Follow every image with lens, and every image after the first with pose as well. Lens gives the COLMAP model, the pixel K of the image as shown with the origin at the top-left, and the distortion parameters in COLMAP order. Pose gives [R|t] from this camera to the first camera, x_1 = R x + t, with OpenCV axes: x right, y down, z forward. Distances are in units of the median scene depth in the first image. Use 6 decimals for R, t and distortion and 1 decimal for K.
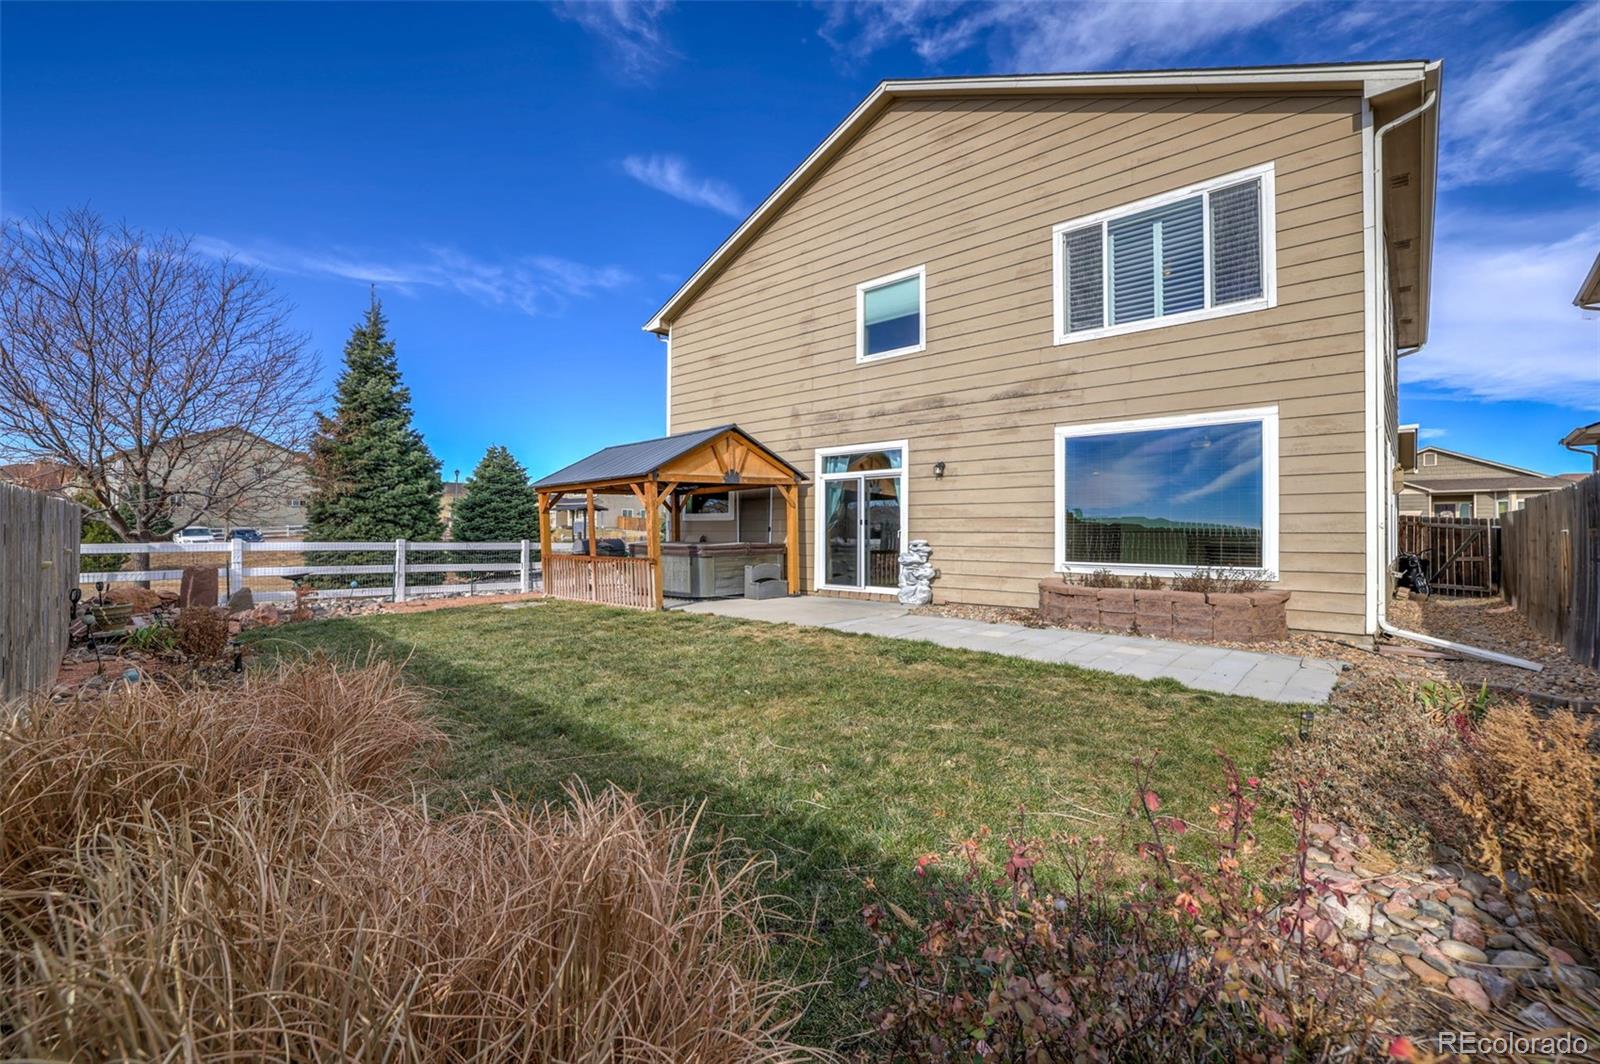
lens RADIAL K [[687.3, 0, 794.2], [0, 687.3, 527.8], [0, 0, 1]] dist [-0.063366, 0.024437]
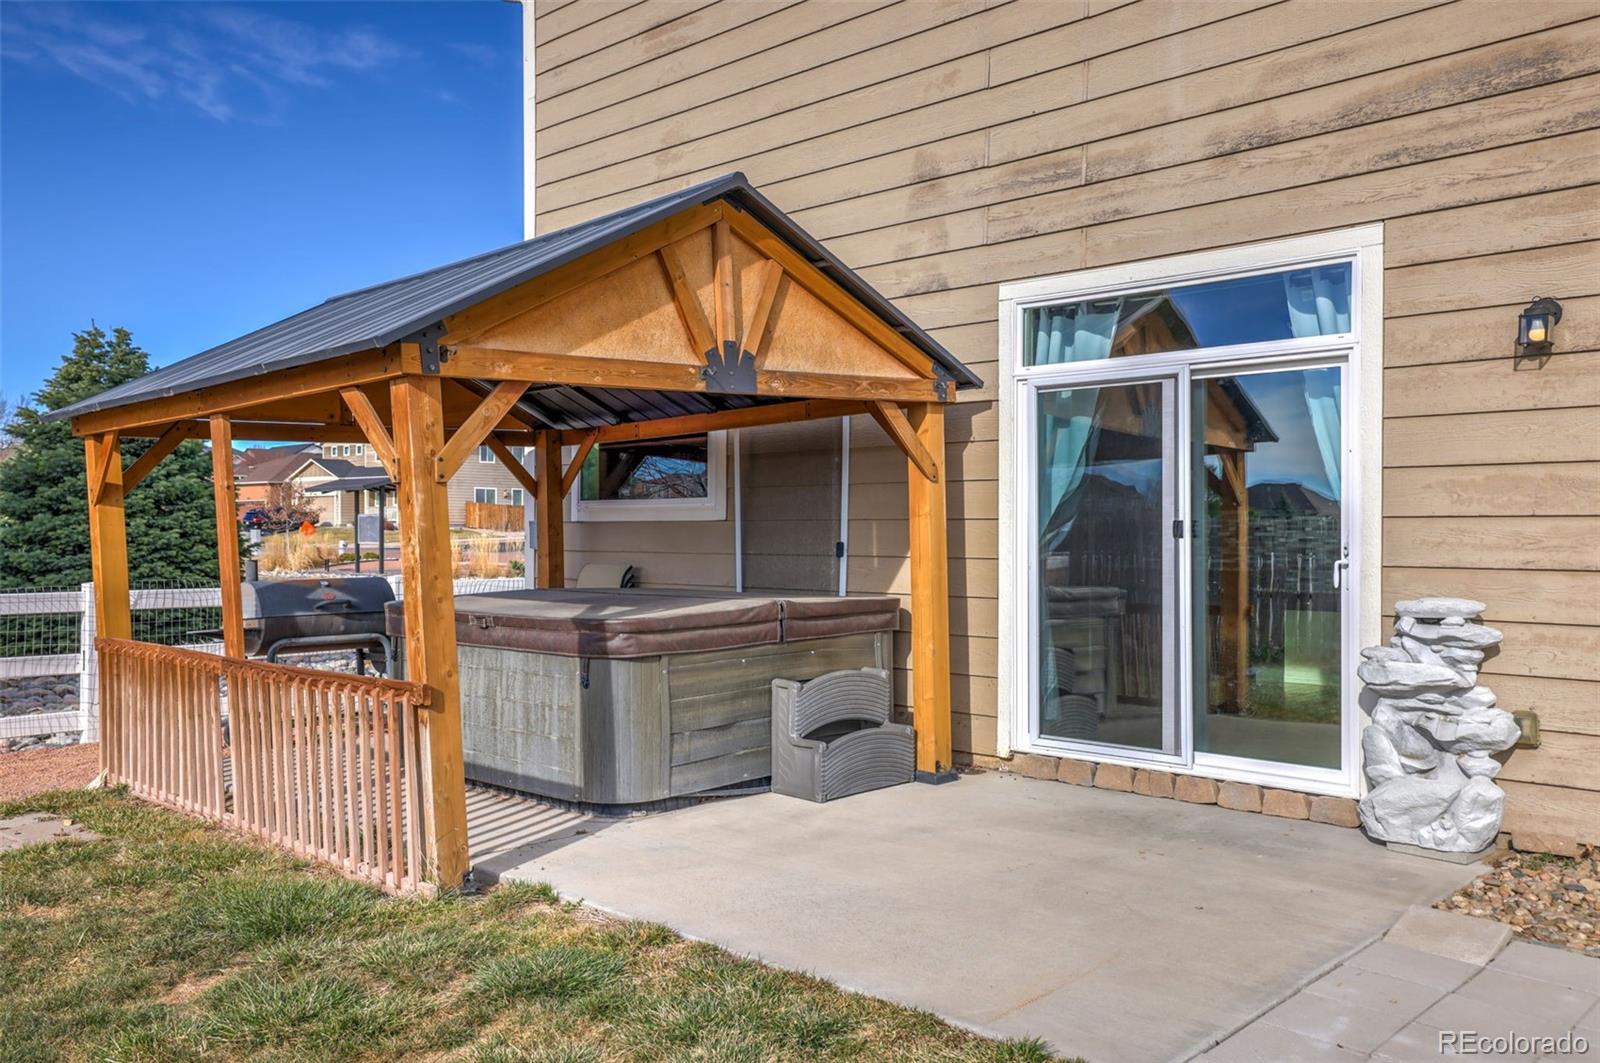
lens RADIAL K [[1328.4, 0, 769.0], [0, 1328.4, 532.3], [0, 0, 1]] dist [-0.007263, -0.002289]
pose [[0.999374, -0.005070, -0.035018, -0.052763], [0.005360, 0.999952, 0.008210, -0.011959], [0.034975, -0.008393, 0.999353, 0.433430]]
